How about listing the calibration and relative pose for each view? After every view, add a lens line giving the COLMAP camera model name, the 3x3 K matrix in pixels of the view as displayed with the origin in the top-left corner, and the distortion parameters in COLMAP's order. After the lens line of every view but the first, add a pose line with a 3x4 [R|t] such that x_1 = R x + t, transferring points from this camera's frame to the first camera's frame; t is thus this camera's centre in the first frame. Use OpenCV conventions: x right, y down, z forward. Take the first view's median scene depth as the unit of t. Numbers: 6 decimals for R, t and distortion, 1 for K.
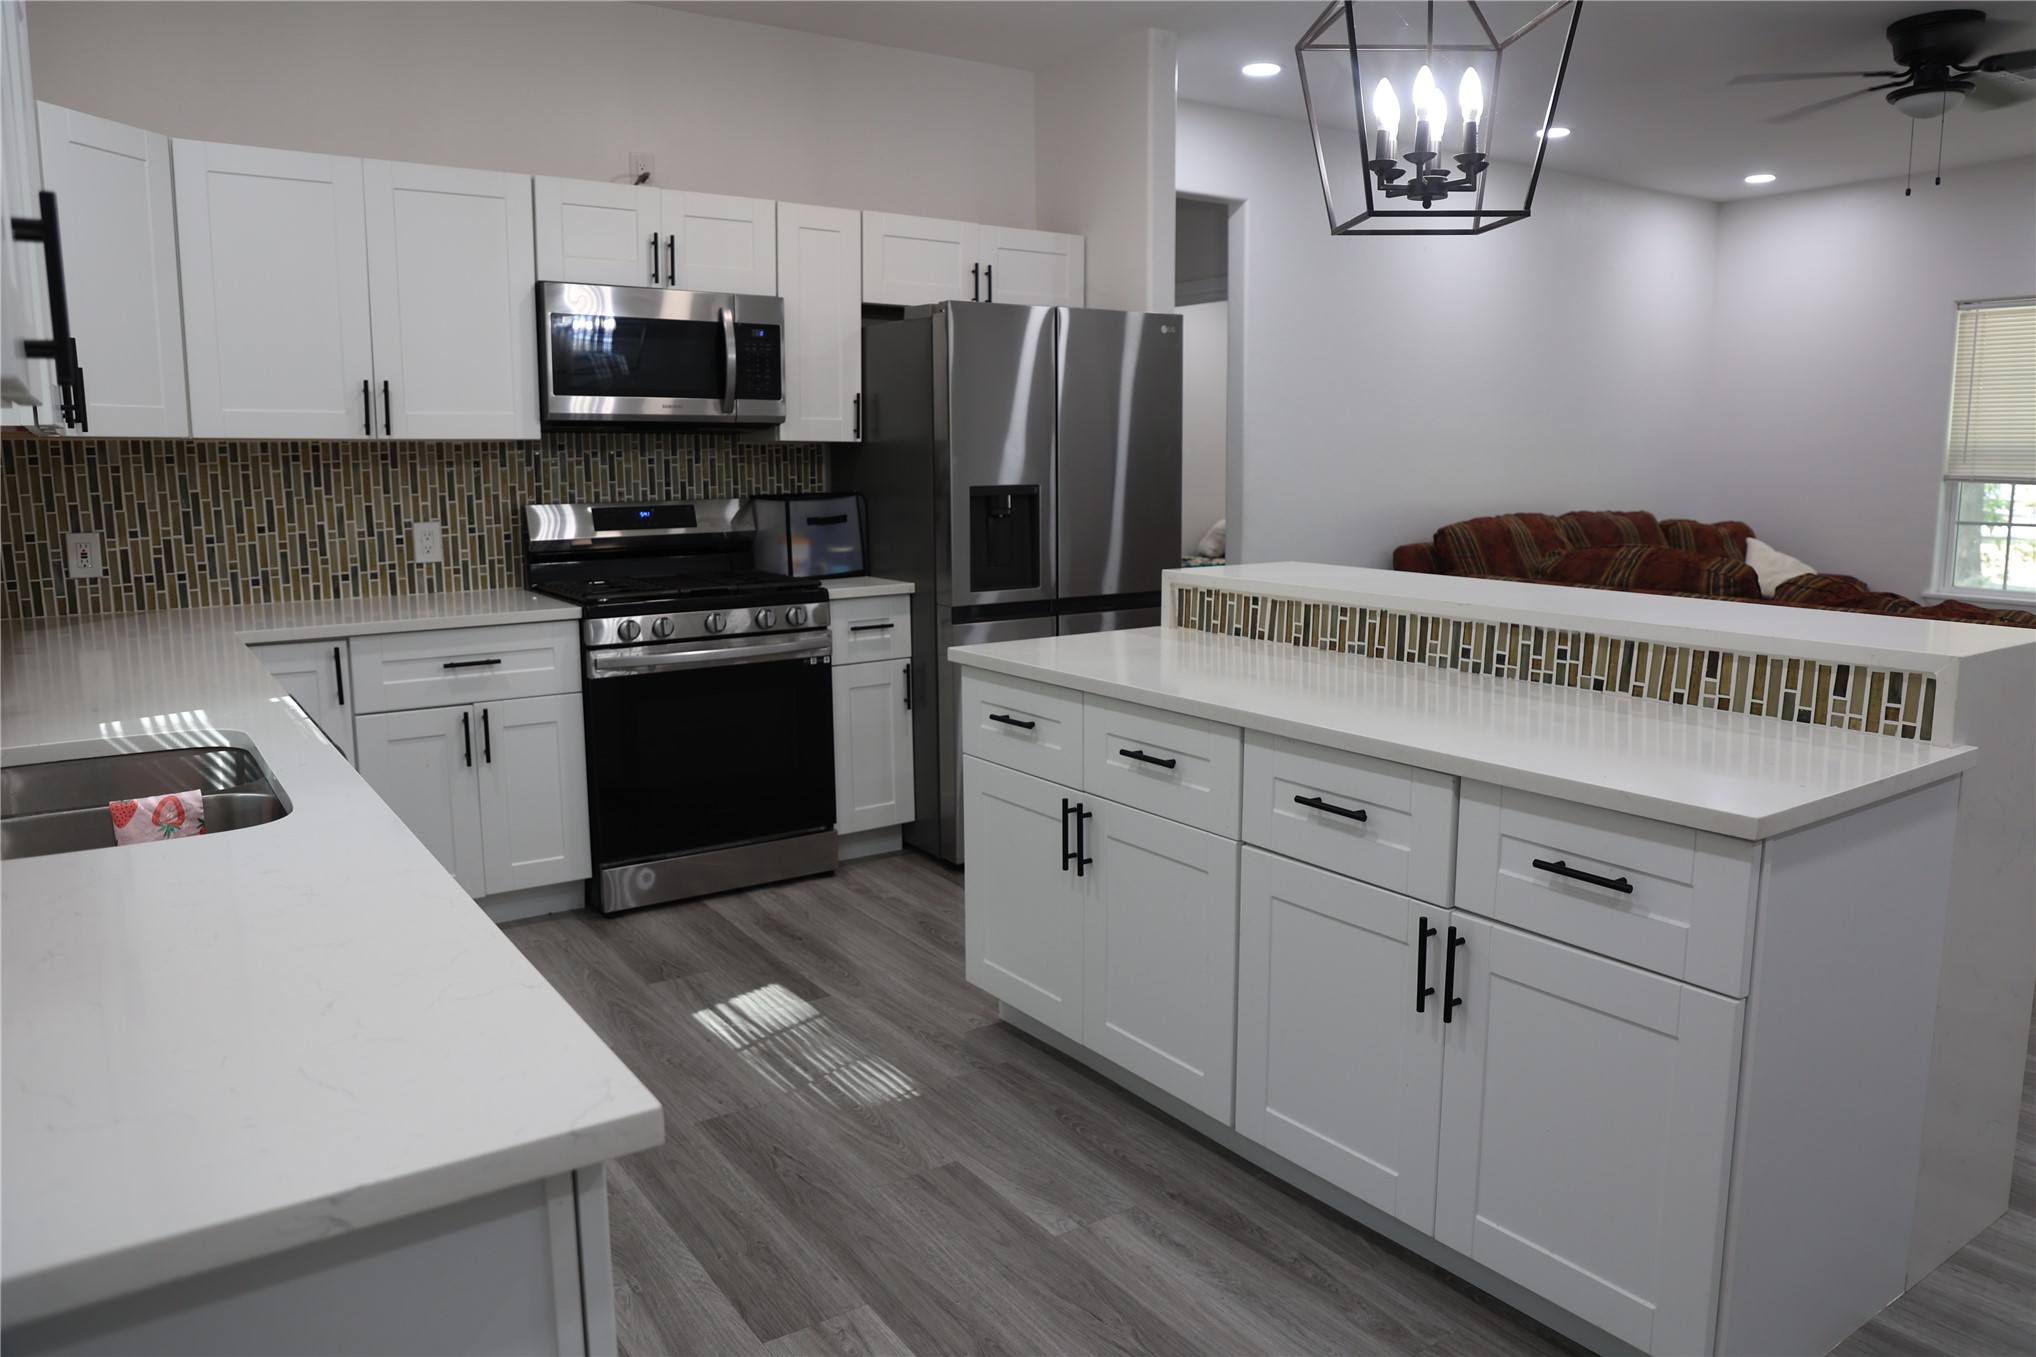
lens RADIAL K [[1425.6, 0, 1018.1], [0, 1425.6, 677.4], [0, 0, 1]] dist [-0.079314, 0.035986]
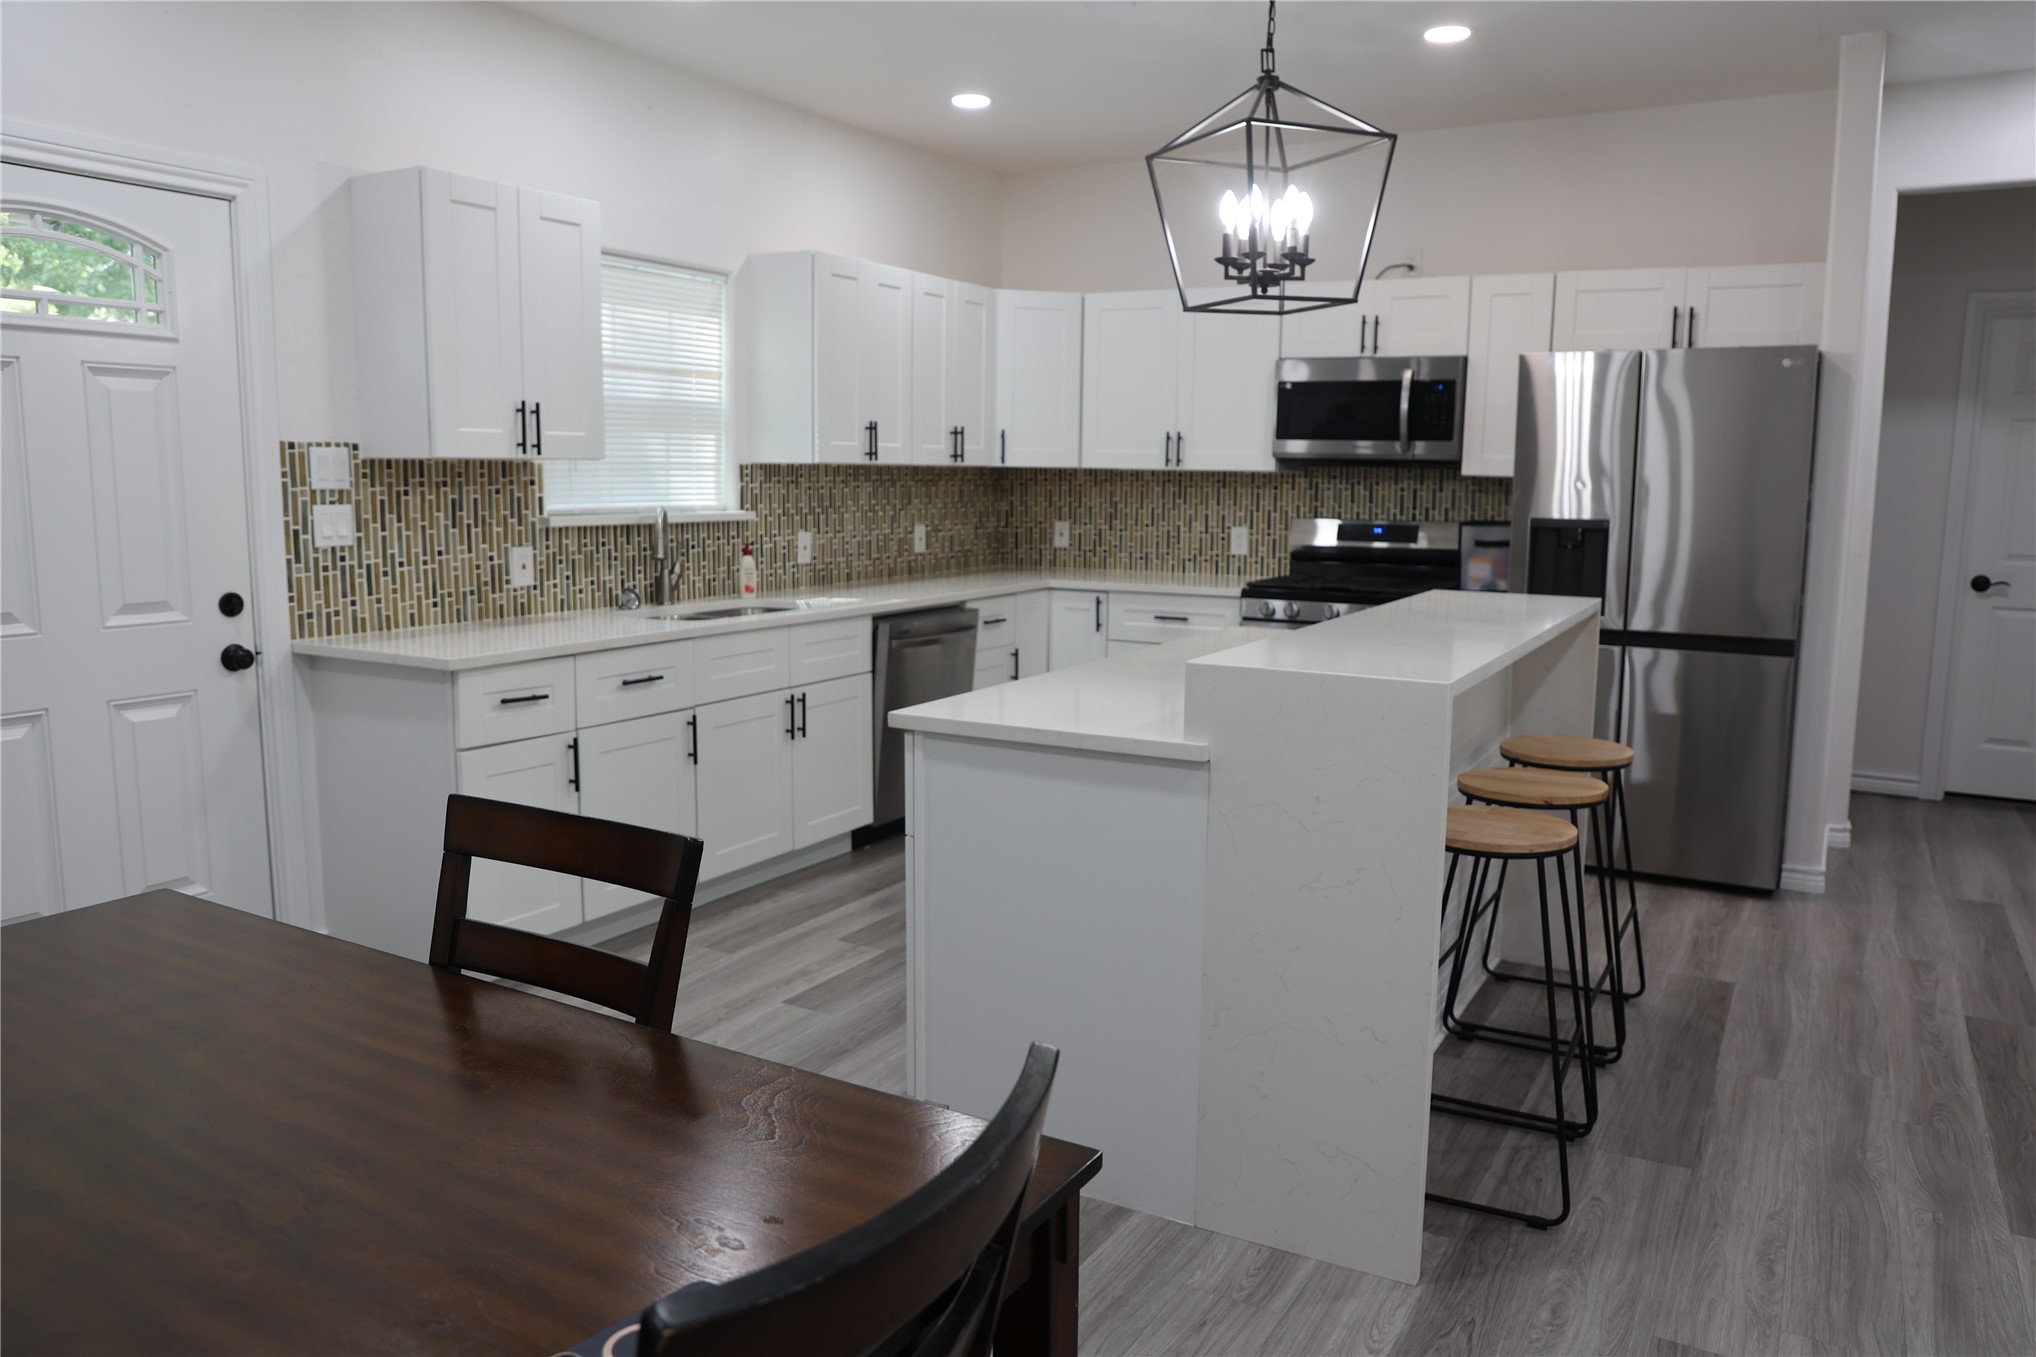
lens RADIAL K [[1425.6, 0, 1006.3], [0, 1425.6, 678.1], [0, 0, 1]] dist [-0.079314, 0.035986]
pose [[0.421151, 0.134411, -0.896976, 0.841408], [-0.150064, 0.985654, 0.077241, -0.035163], [0.894490, 0.102073, 0.435279, 0.168415]]
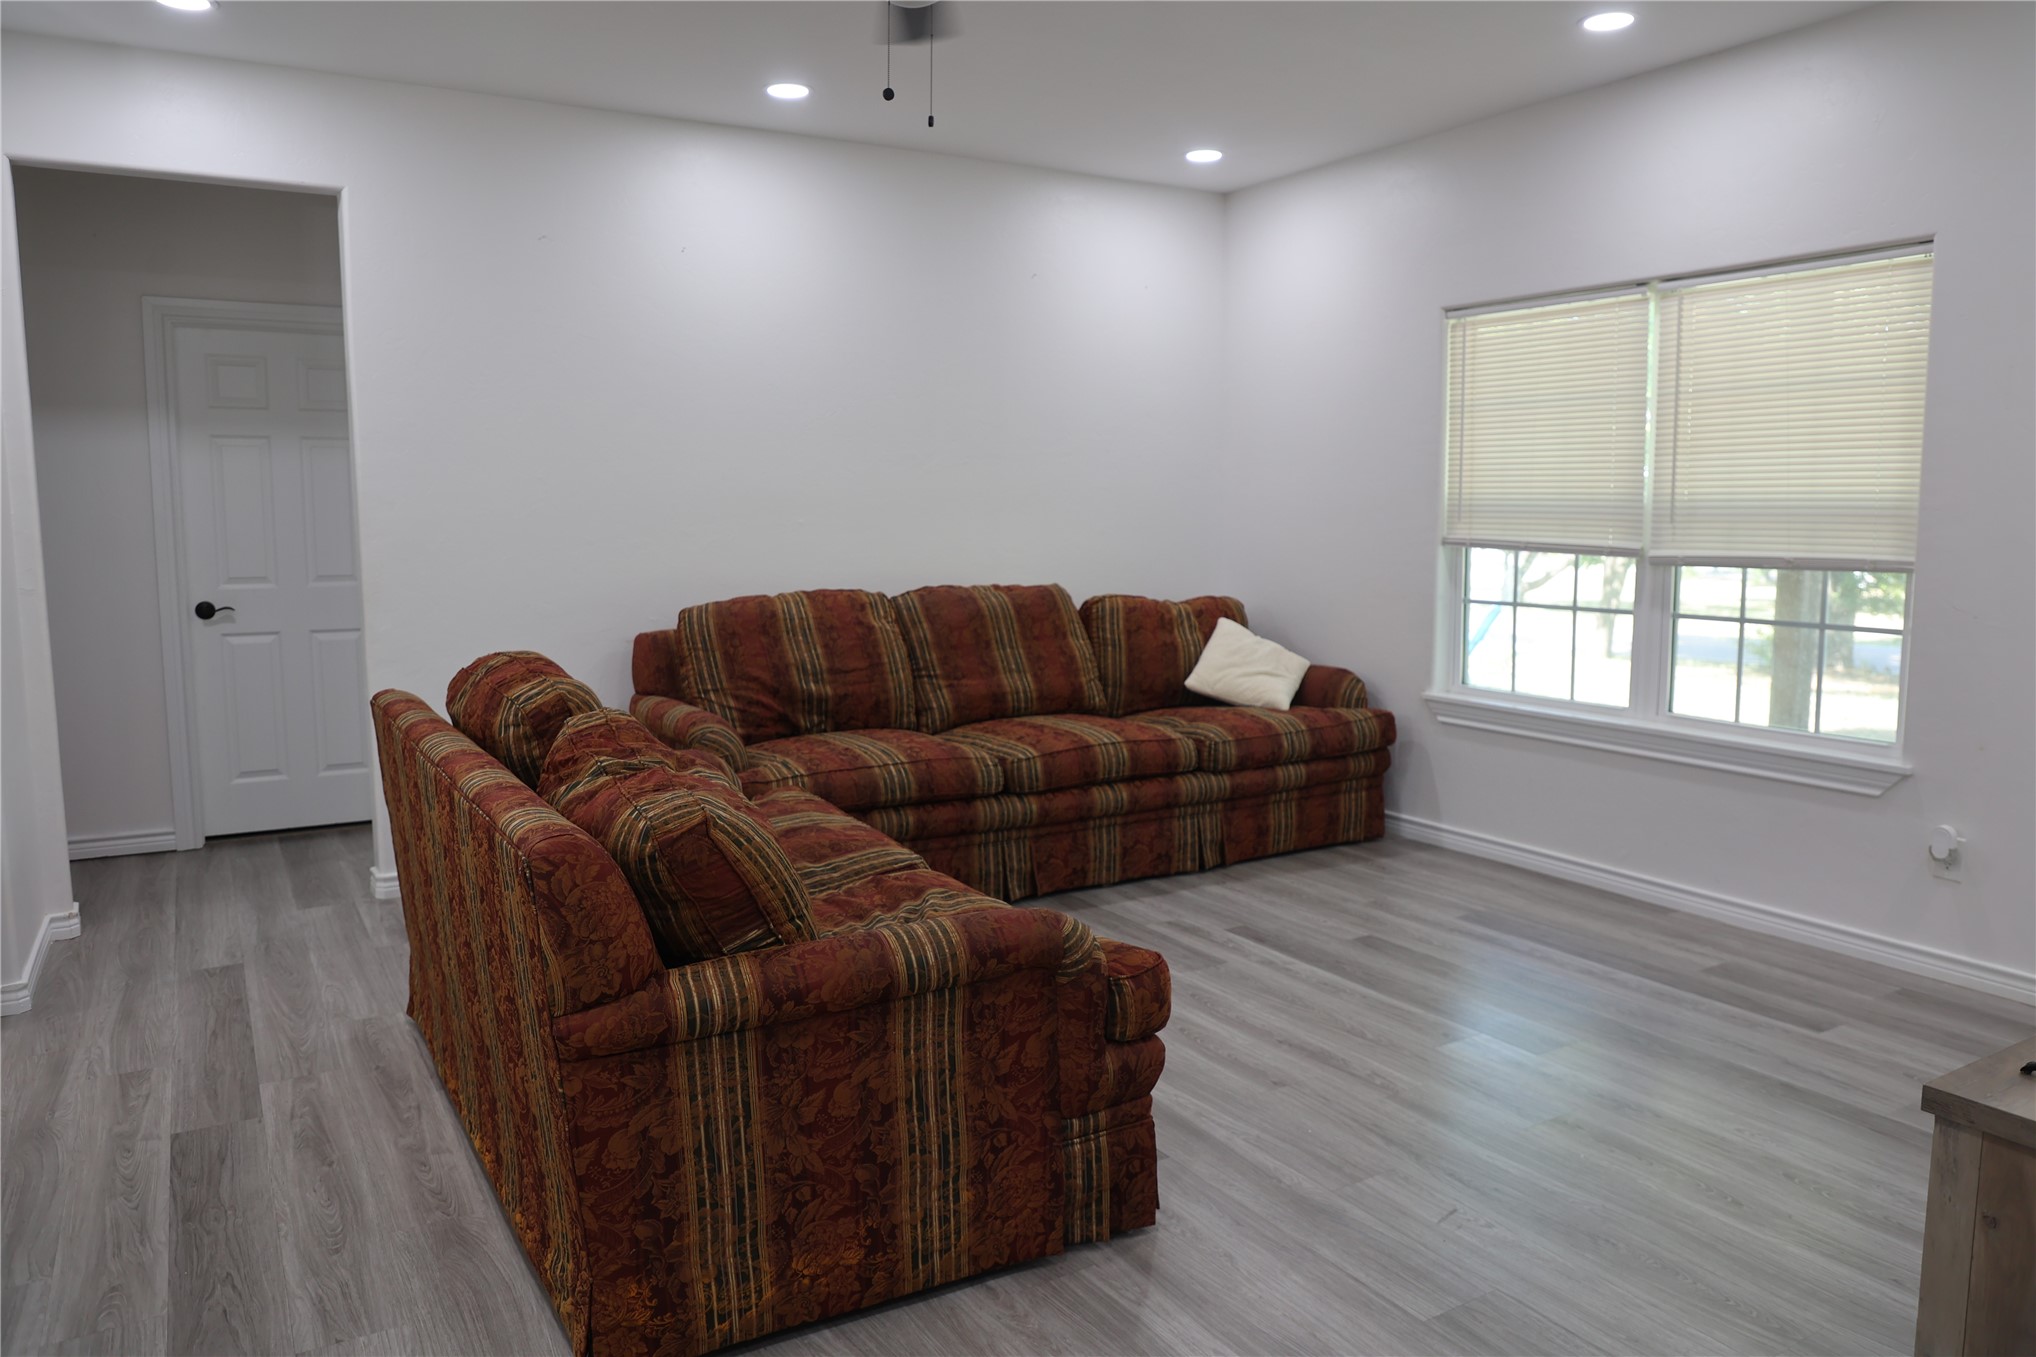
lens RADIAL K [[1425.6, 0, 1032.2], [0, 1425.6, 667.3], [0, 0, 1]] dist [-0.079314, 0.035986]
pose [[0.998702, 0.009208, -0.050094, 0.835095], [-0.011327, 0.999046, -0.042176, -0.071281], [0.049657, 0.042689, 0.997854, 0.392363]]
